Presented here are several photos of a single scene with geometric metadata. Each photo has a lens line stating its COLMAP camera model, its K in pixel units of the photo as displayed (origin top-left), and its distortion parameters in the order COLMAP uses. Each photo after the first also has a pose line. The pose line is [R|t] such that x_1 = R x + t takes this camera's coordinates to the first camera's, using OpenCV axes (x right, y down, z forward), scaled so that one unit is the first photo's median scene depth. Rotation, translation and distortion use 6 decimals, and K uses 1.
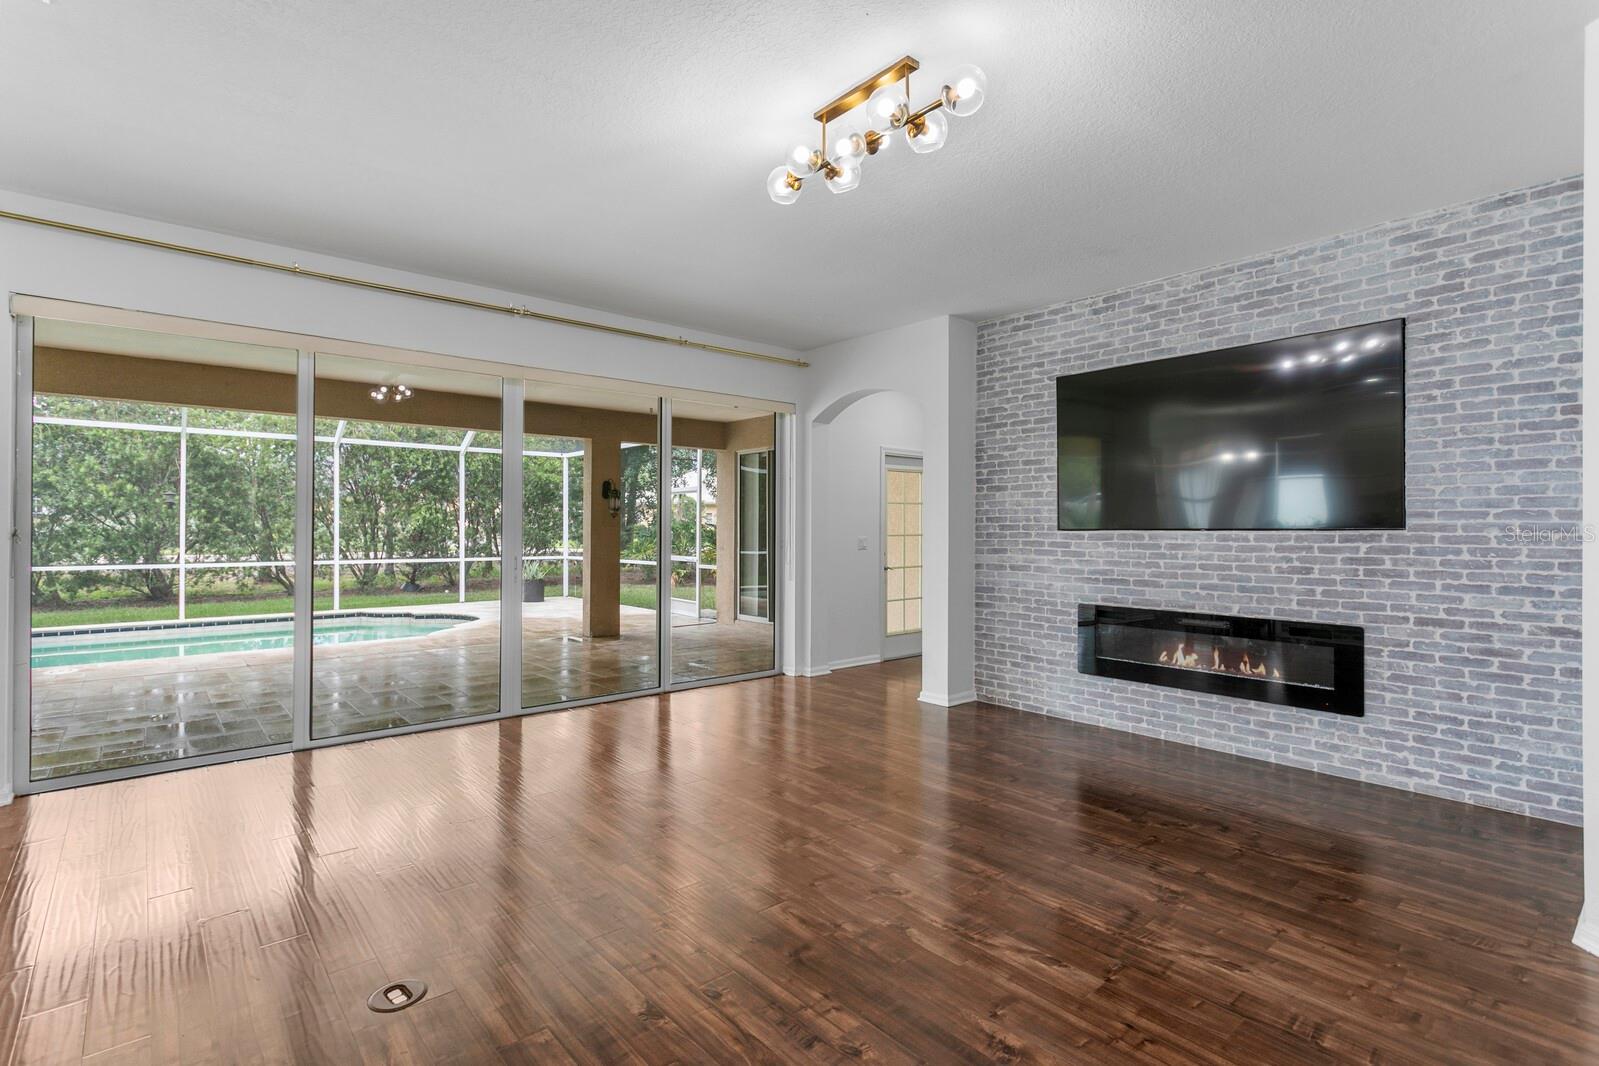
lens RADIAL K [[762.4, 0, 781.2], [0, 762.4, 522.6], [0, 0, 1]] dist [-0.000955, 0.004469]
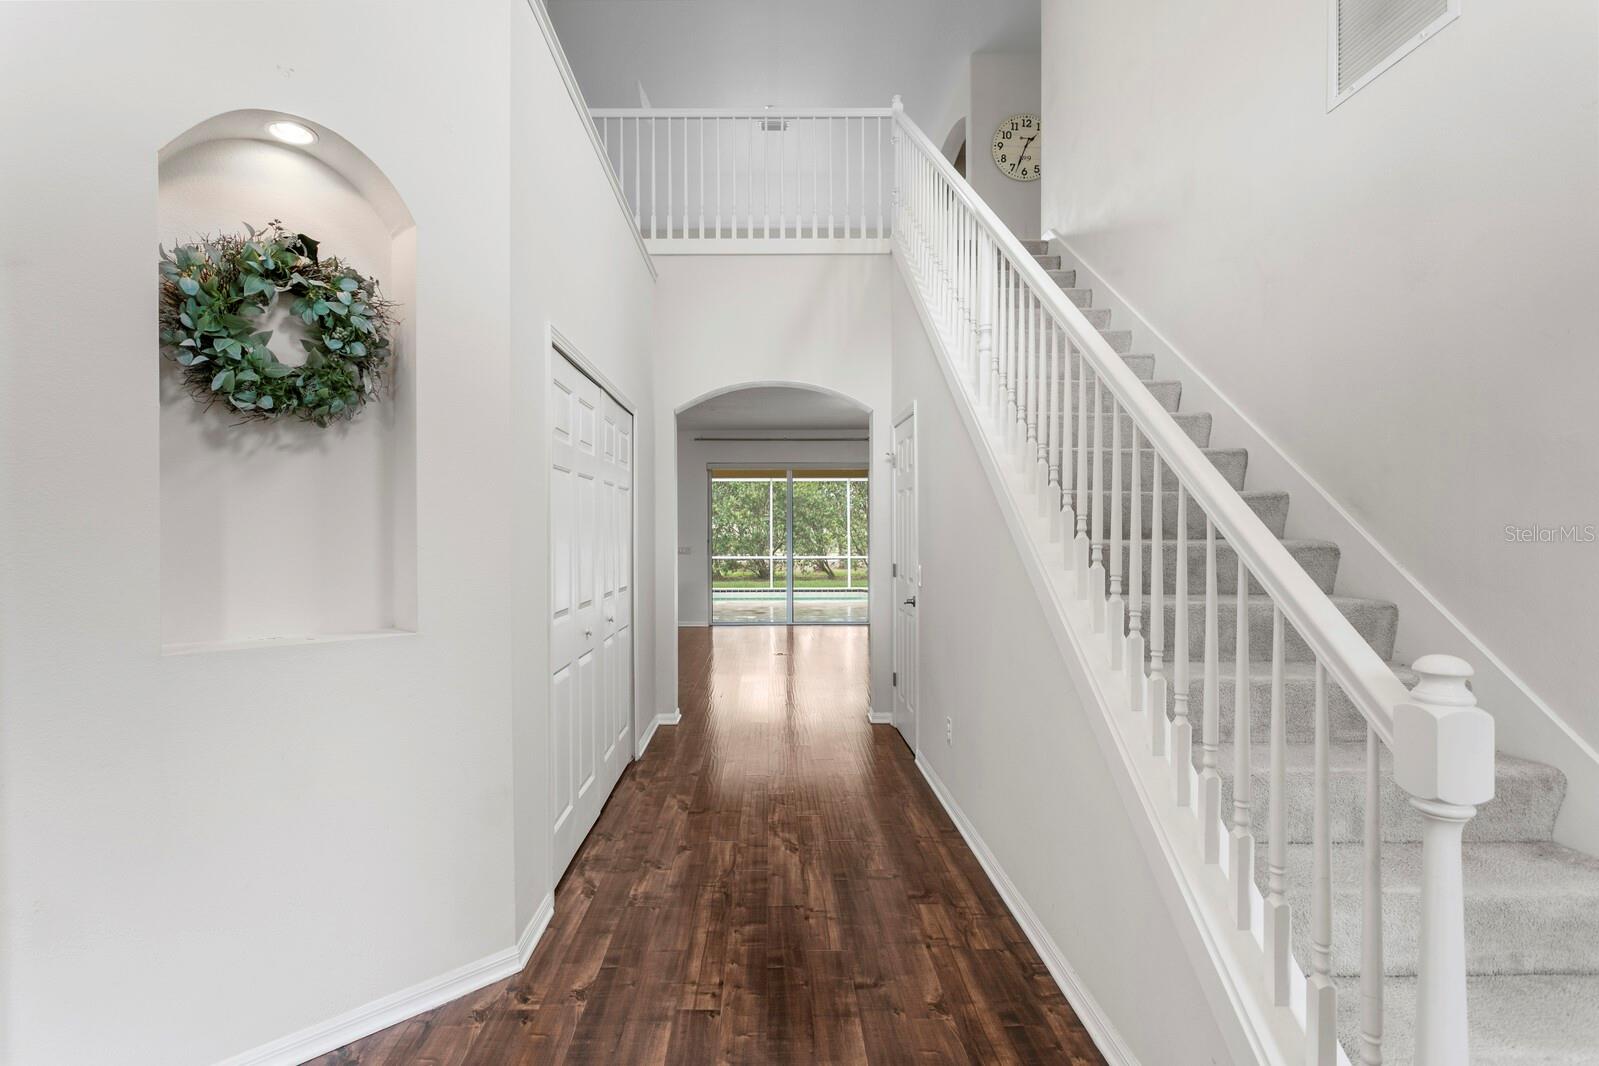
lens RADIAL K [[808.2, 0, 800.3], [0, 808.2, 533.3], [0, 0, 1]] dist [0.011599, -0.003178]
pose [[0.789806, -0.002059, -0.613353, 1.084567], [0.009484, 0.999916, 0.008856, -0.039427], [0.613284, -0.012811, 0.789759, -1.131700]]
